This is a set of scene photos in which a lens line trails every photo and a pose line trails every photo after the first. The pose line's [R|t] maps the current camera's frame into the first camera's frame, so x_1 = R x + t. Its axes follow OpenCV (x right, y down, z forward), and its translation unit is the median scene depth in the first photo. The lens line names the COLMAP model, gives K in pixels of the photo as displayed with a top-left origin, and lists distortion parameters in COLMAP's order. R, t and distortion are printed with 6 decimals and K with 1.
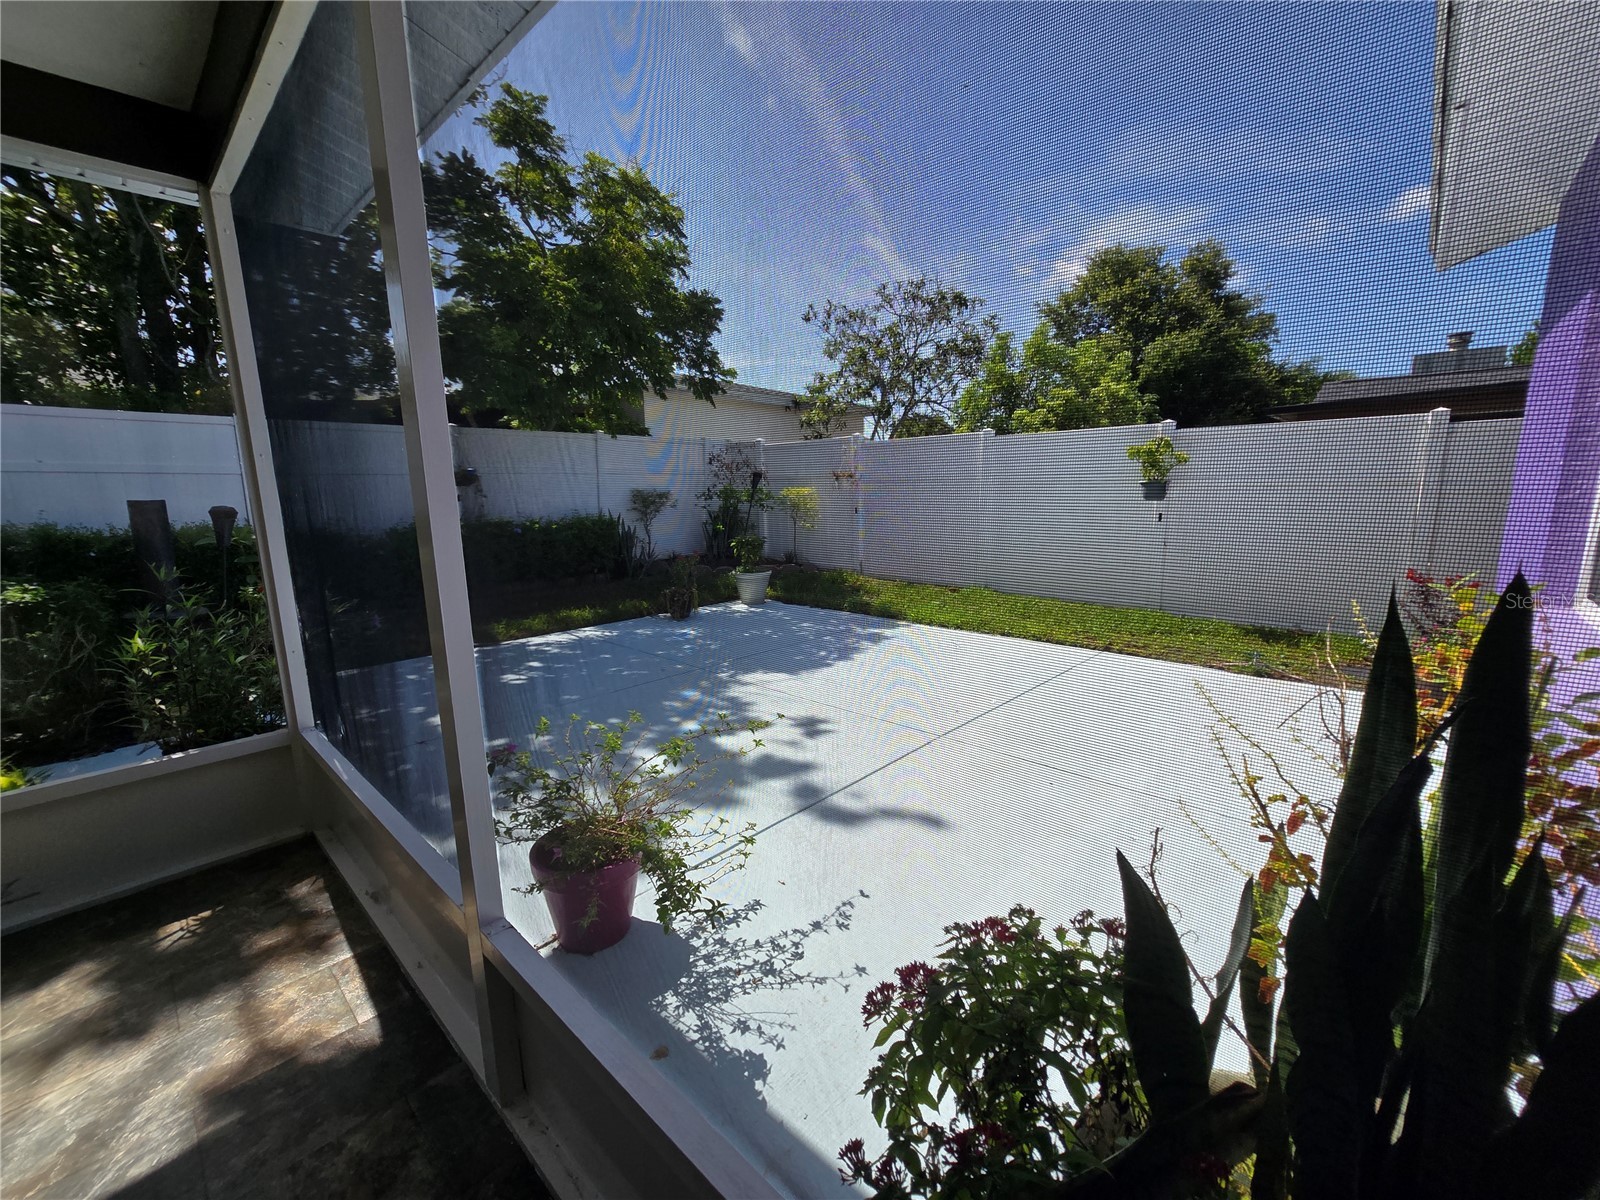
lens RADIAL K [[652.0, 0, 795.7], [0, 652.0, 602.7], [0, 0, 1]] dist [-0.003601, 0.000489]
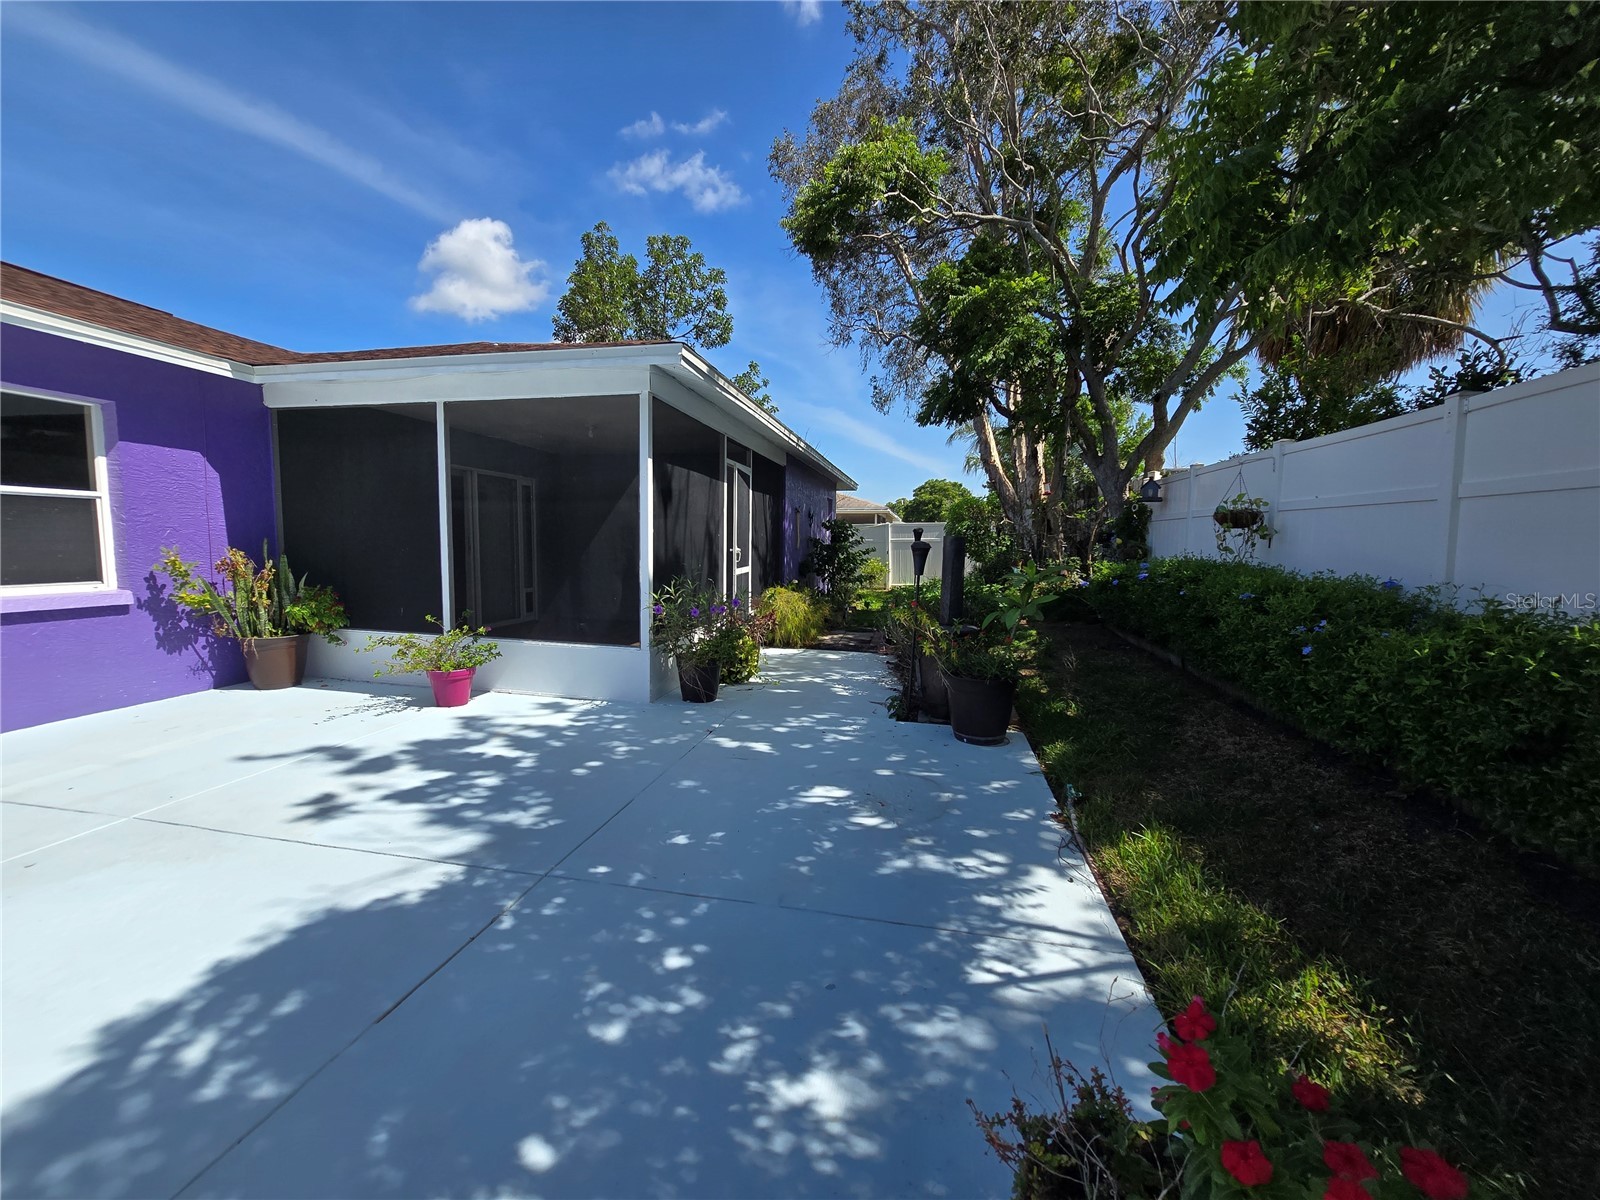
lens RADIAL K [[647.7, 0, 794.1], [0, 647.7, 600.5], [0, 0, 1]] dist [-0.002245, -0.000318]
pose [[-0.856473, 0.049177, -0.513845, -0.052783], [-0.095571, 0.963134, 0.251473, -0.224544], [0.507268, 0.264488, -0.820198, 1.316529]]
